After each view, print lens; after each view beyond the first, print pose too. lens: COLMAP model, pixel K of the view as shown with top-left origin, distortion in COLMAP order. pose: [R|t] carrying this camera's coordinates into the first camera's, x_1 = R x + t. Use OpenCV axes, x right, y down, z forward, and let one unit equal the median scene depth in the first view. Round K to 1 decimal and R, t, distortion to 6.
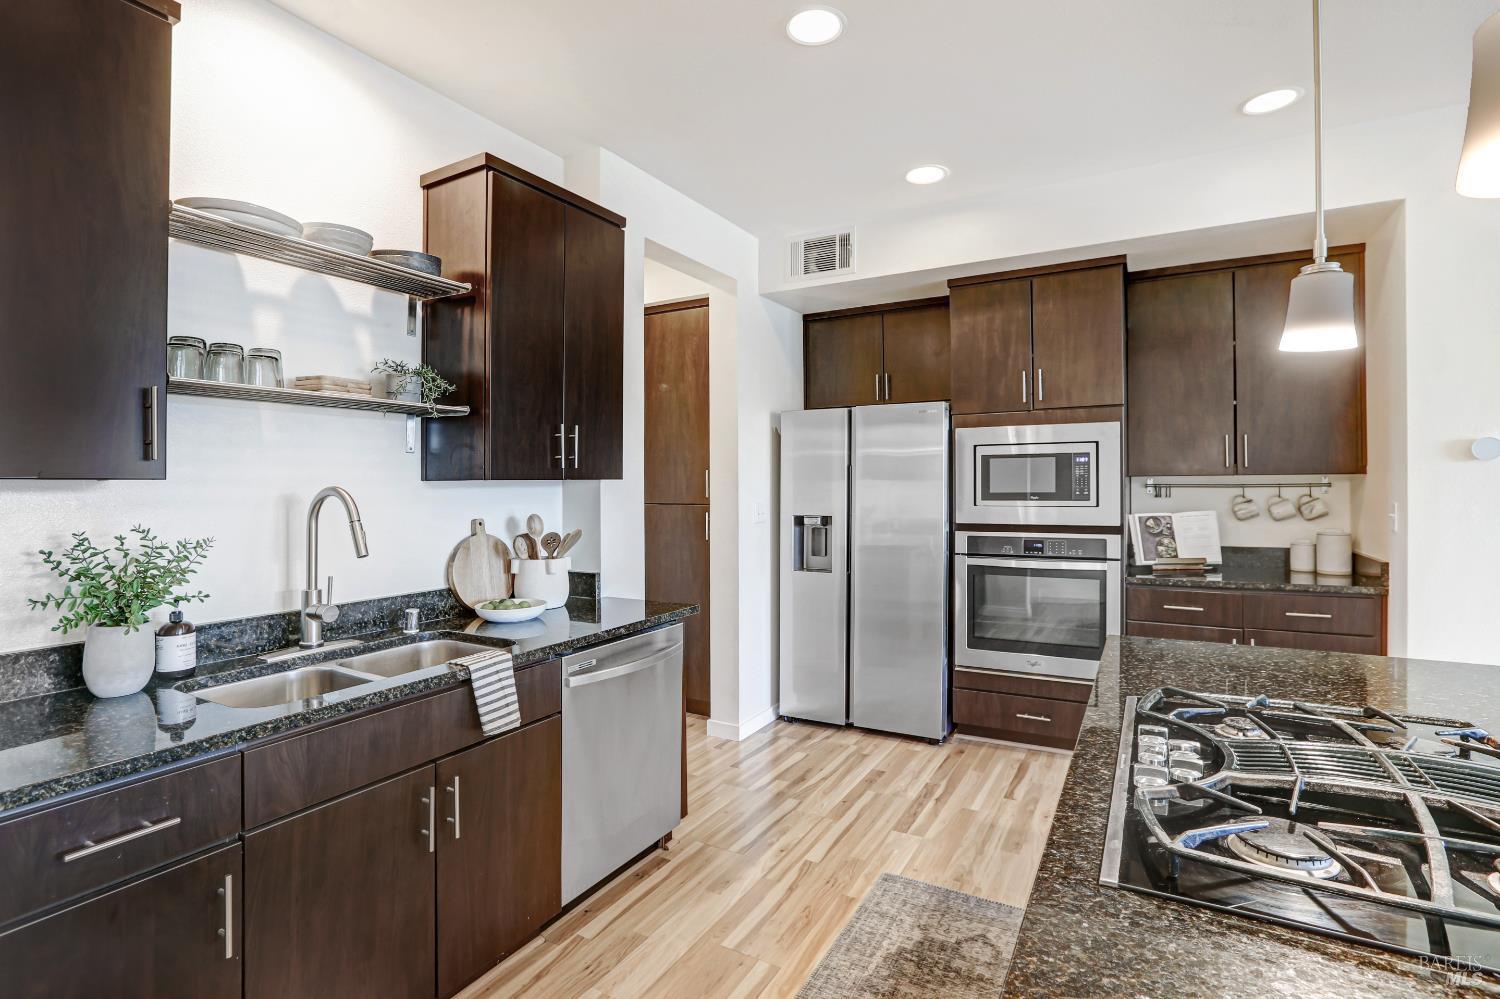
lens RADIAL K [[752.9, 0, 784.8], [0, 752.9, 479.4], [0, 0, 1]] dist [-0.039265, 0.030779]
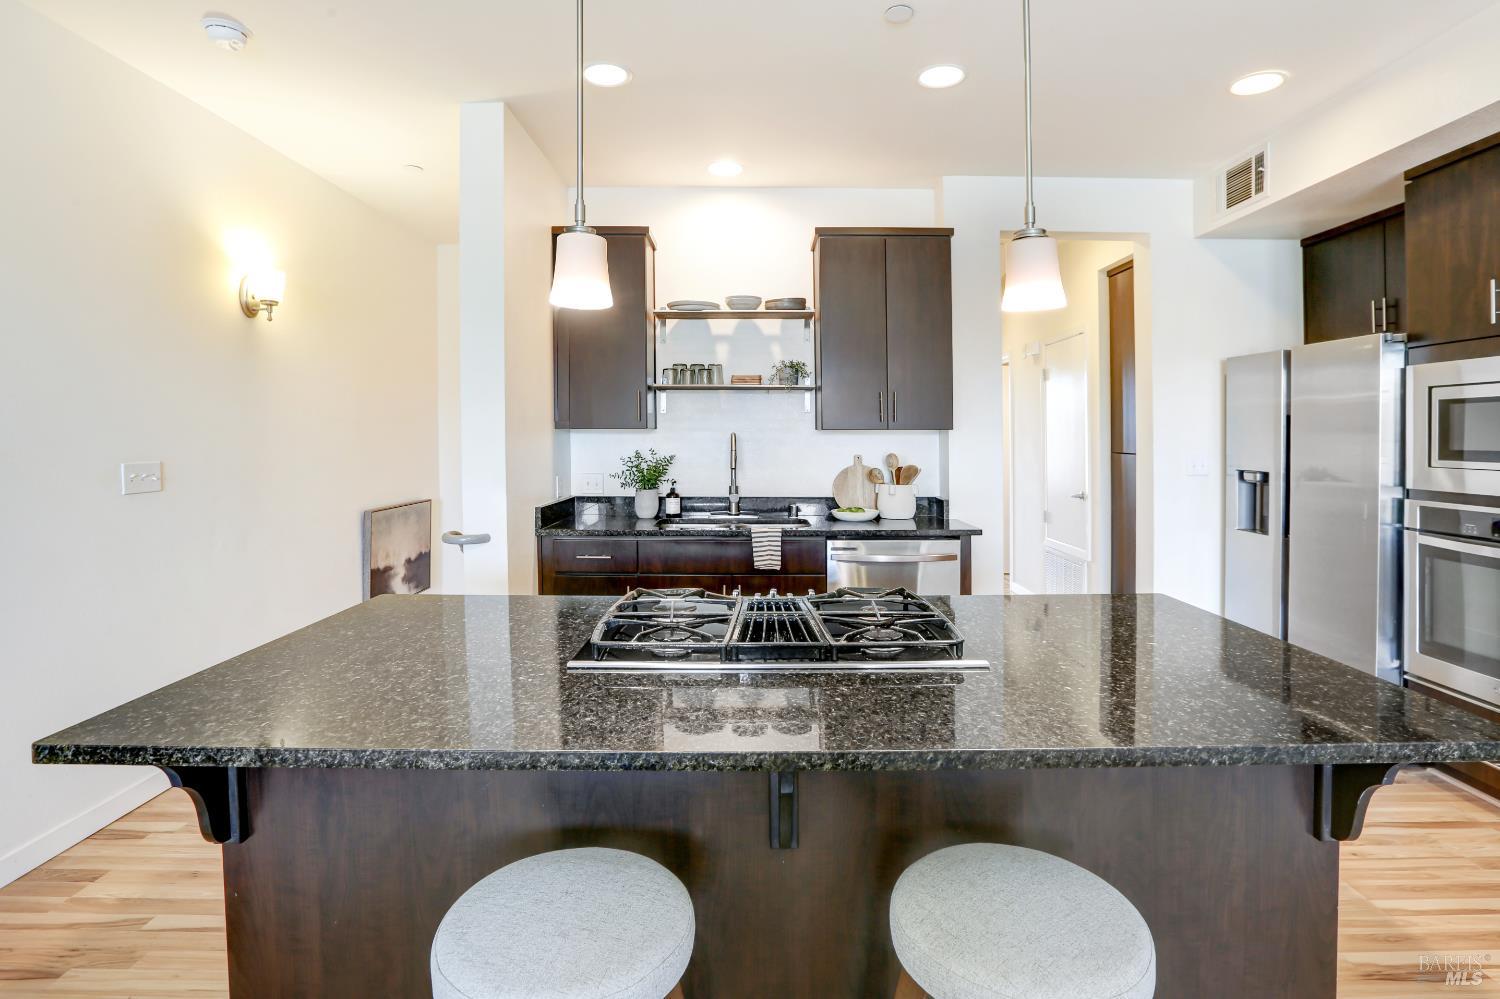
lens RADIAL K [[718.9, 0, 752.1], [0, 718.9, 442.1], [0, 0, 1]] dist [-0.017718, 0.000376]
pose [[0.496649, 0.018843, -0.867747, 0.715108], [-0.002627, 0.999792, 0.020207, -0.003134], [0.867947, -0.007756, 0.496595, 0.078618]]
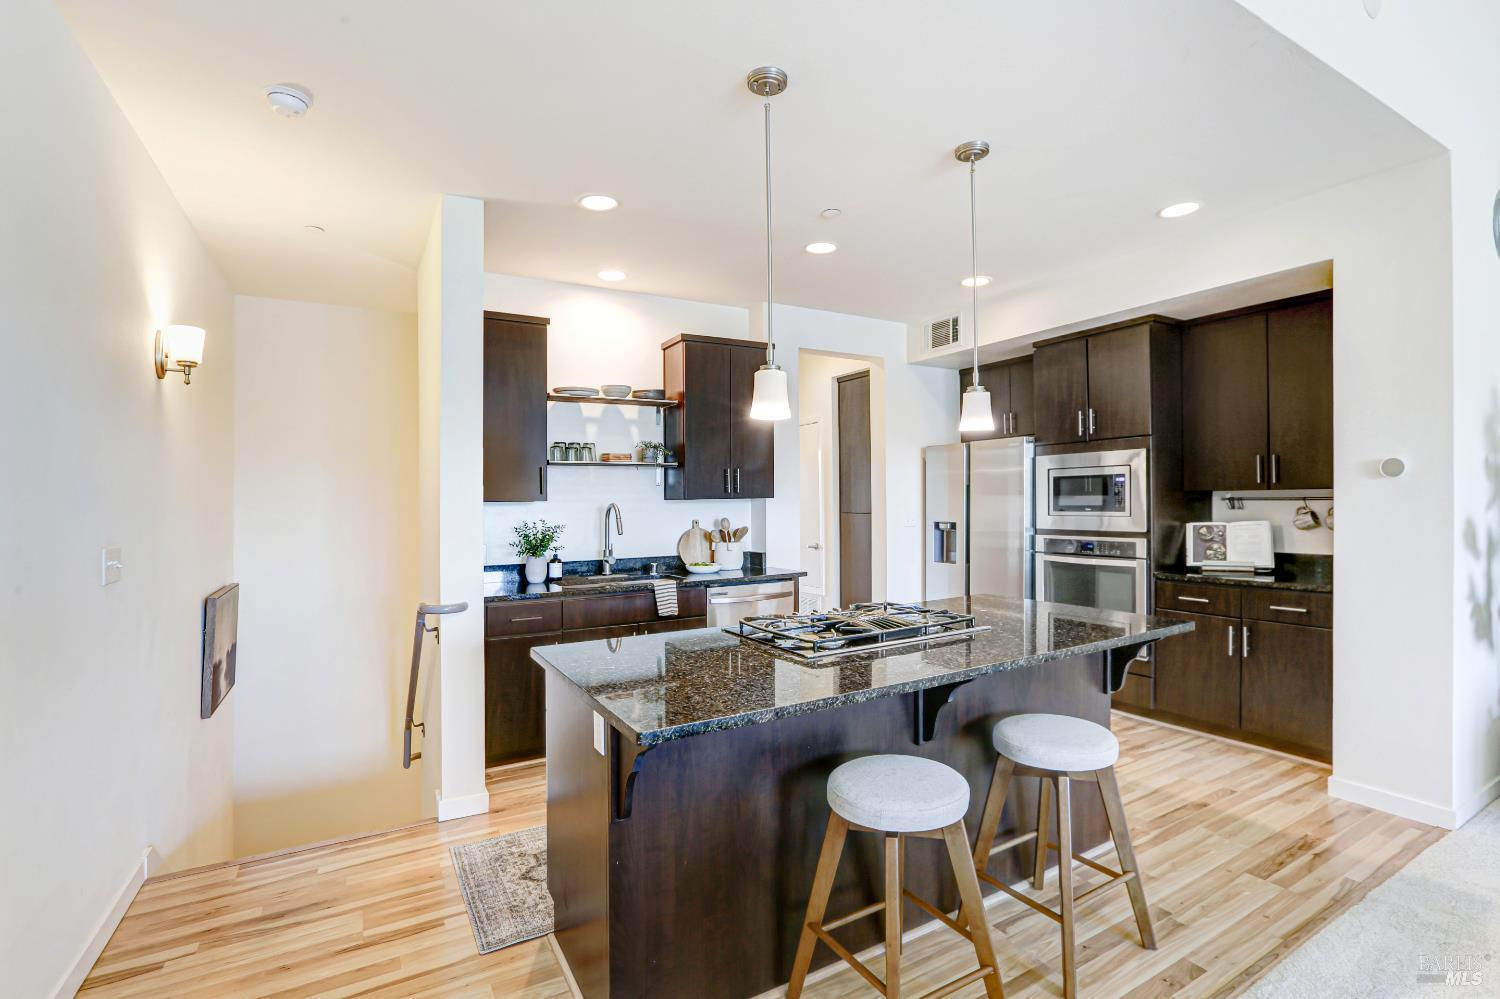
lens RADIAL K [[702.4, 0, 750.0], [0, 702.4, 499.5], [0, 0, 1]] dist [-0.016922, 0.000322]
pose [[0.863450, -0.005322, -0.504406, 0.558128], [0.010310, 0.999922, 0.007098, -0.008624], [0.504329, -0.011329, 0.863437, -0.417589]]
